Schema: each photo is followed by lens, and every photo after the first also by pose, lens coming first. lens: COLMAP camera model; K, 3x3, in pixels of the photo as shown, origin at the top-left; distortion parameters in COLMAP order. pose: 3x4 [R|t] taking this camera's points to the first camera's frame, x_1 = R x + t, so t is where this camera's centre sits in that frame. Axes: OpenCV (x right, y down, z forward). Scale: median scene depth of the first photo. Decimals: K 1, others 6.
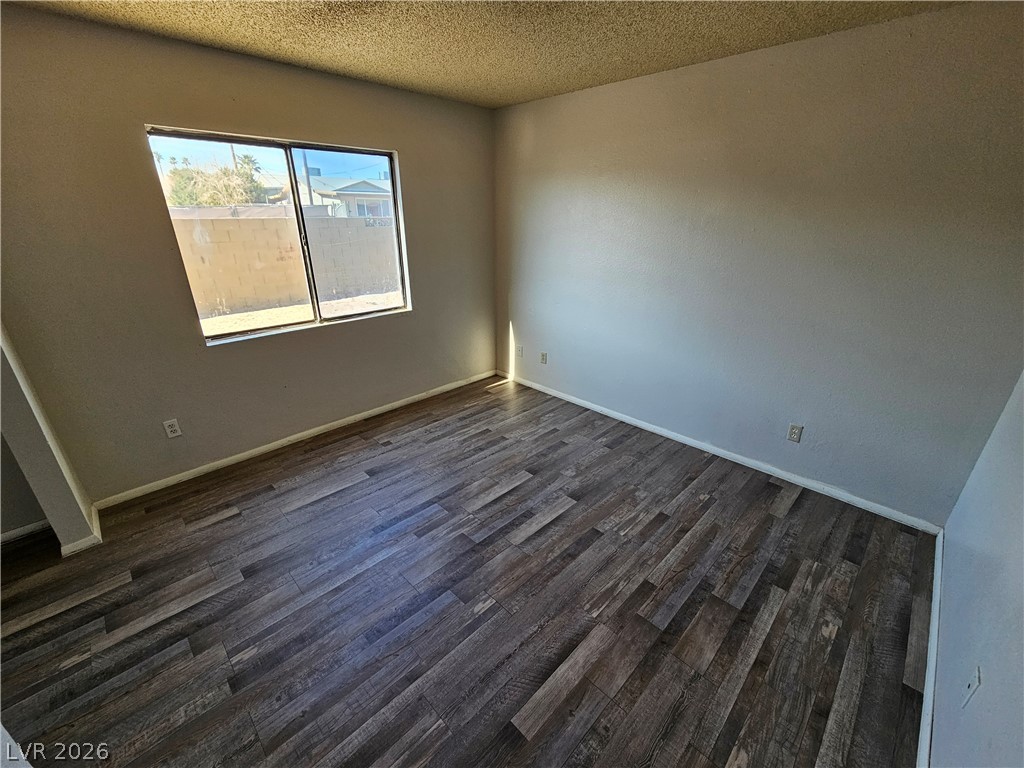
lens RADIAL K [[419.4, 0, 514.1], [0, 419.4, 389.5], [0, 0, 1]] dist [-0.001601, 0.000001]
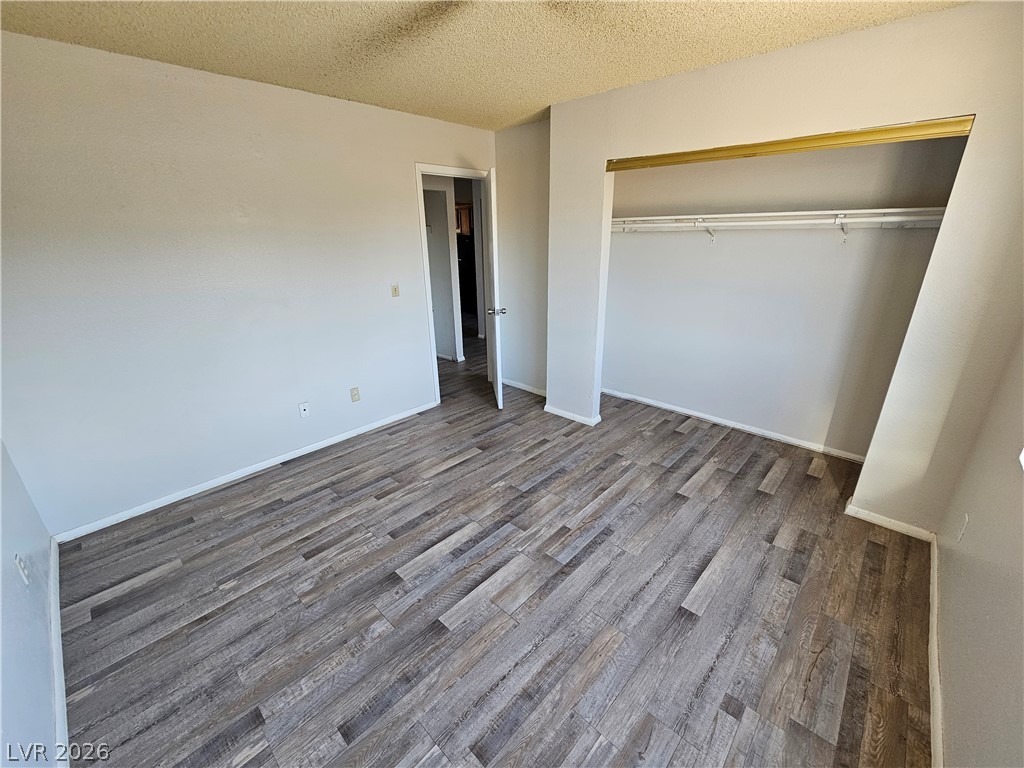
lens RADIAL K [[419.4, 0, 514.1], [0, 419.4, 389.5], [0, 0, 1]] dist [-0.001601, 0.000001]
pose [[-0.999406, 0.021590, -0.026873, -0.073032], [-0.002563, 0.730875, 0.682507, -0.584967], [0.034376, 0.682170, -0.730385, 1.433847]]
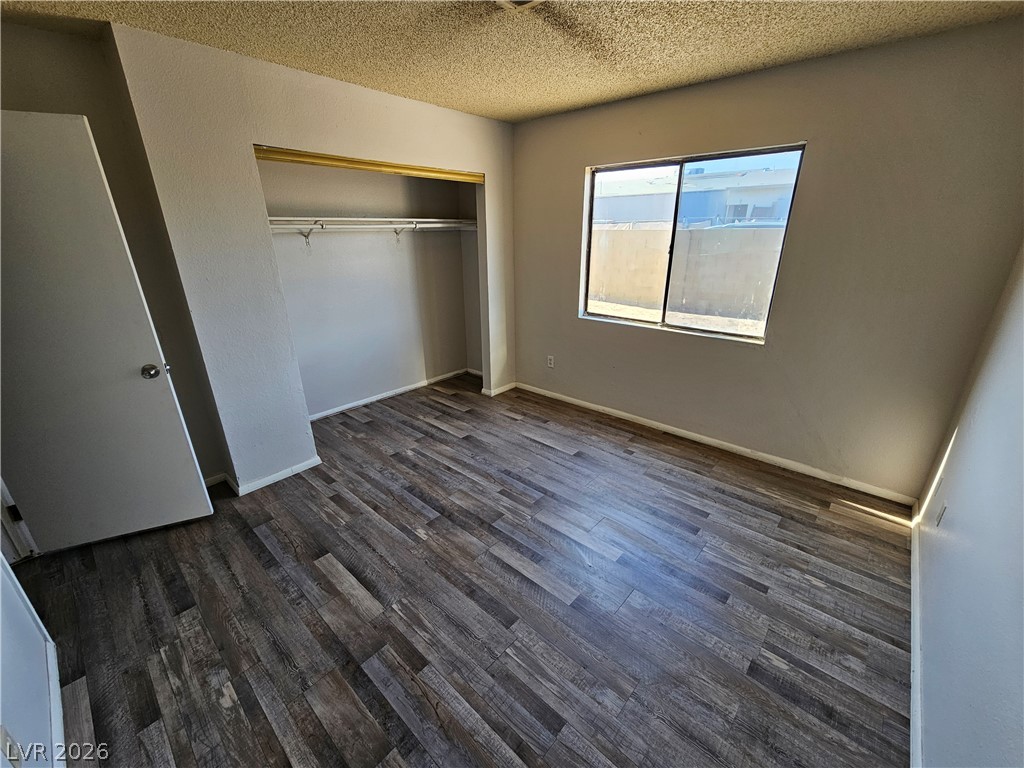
lens RADIAL K [[419.4, 0, 514.1], [0, 419.4, 389.5], [0, 0, 1]] dist [-0.001601, 0.000001]
pose [[0.052796, 0.355603, -0.933145, 0.739130], [-0.375446, 0.872958, 0.311425, -0.275615], [0.925339, 0.333903, 0.179599, 0.679023]]
